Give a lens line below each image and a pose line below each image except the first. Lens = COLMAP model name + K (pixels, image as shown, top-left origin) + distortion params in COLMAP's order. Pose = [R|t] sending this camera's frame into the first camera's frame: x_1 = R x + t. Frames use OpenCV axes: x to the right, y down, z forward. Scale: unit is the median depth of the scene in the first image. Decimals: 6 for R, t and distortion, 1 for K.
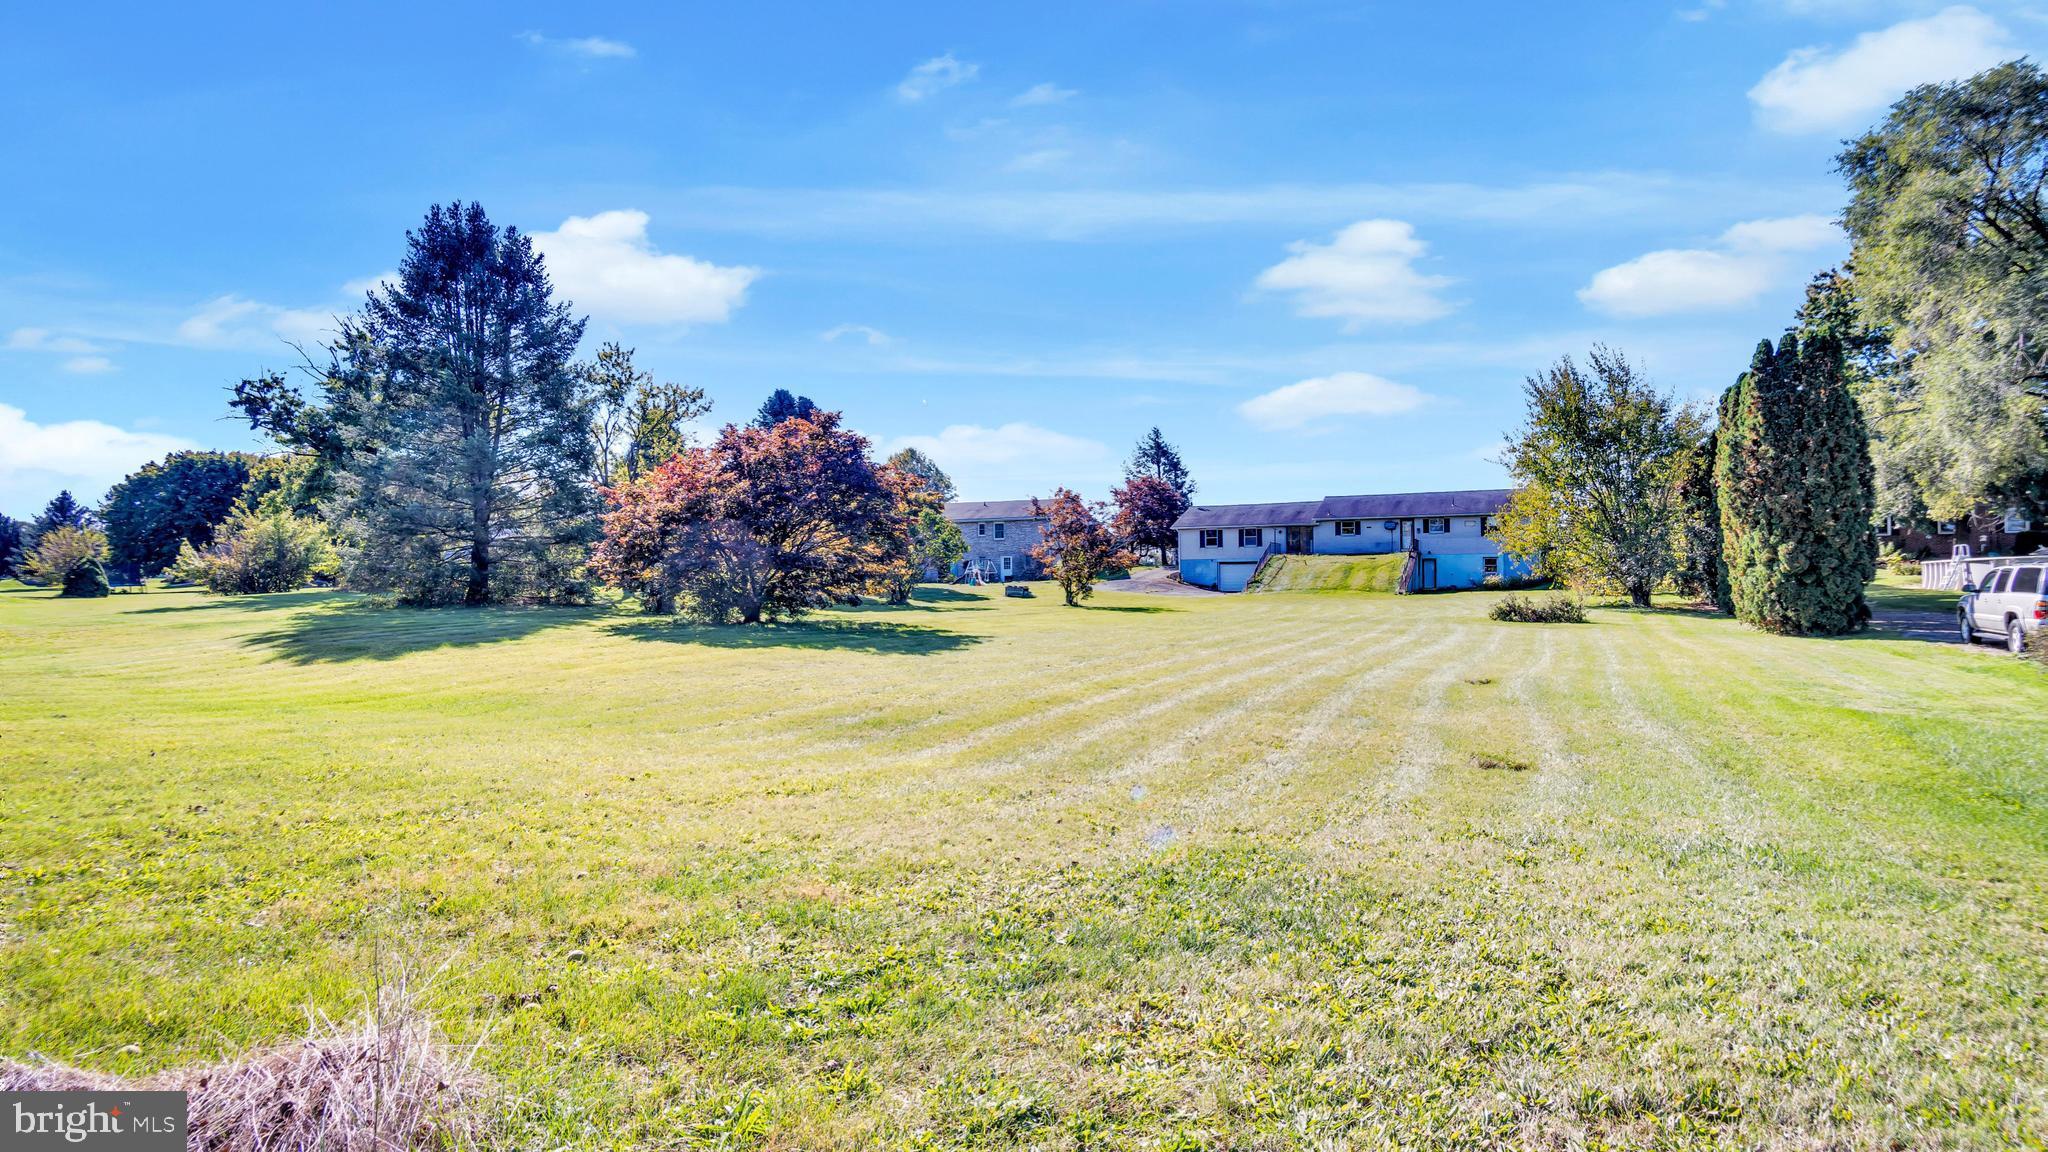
lens RADIAL K [[1103.6, 0, 1020.4], [0, 1103.6, 574.5], [0, 0, 1]] dist [-0.027471, 0.008860]
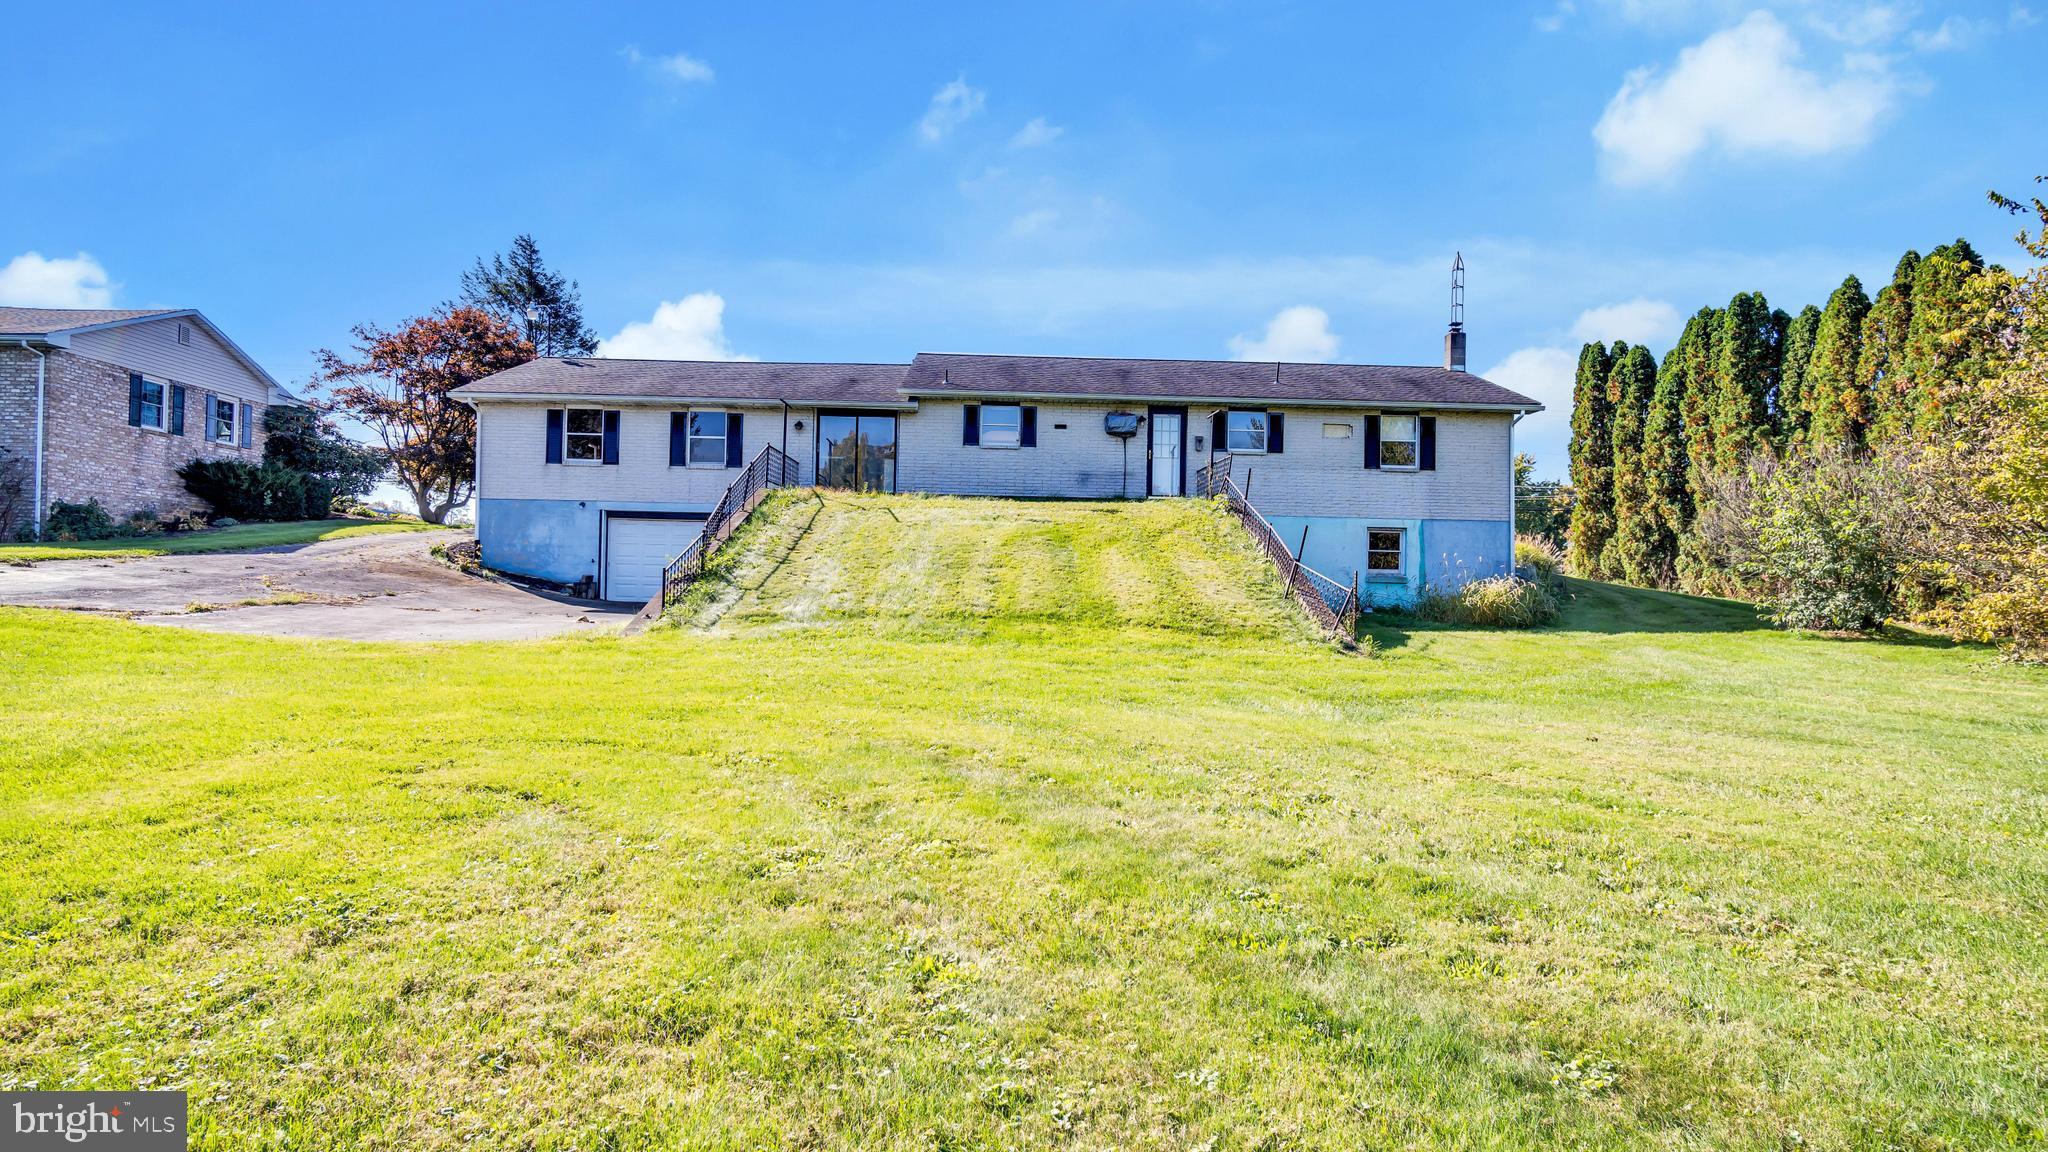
lens RADIAL K [[1103.6, 0, 1020.4], [0, 1103.6, 574.5], [0, 0, 1]] dist [-0.027471, 0.008860]
pose [[0.895472, 0.032679, 0.443916, 0.162841], [-0.036454, 0.999335, -0.000031, 0.003493], [-0.443622, -0.016155, 0.896068, 0.729720]]
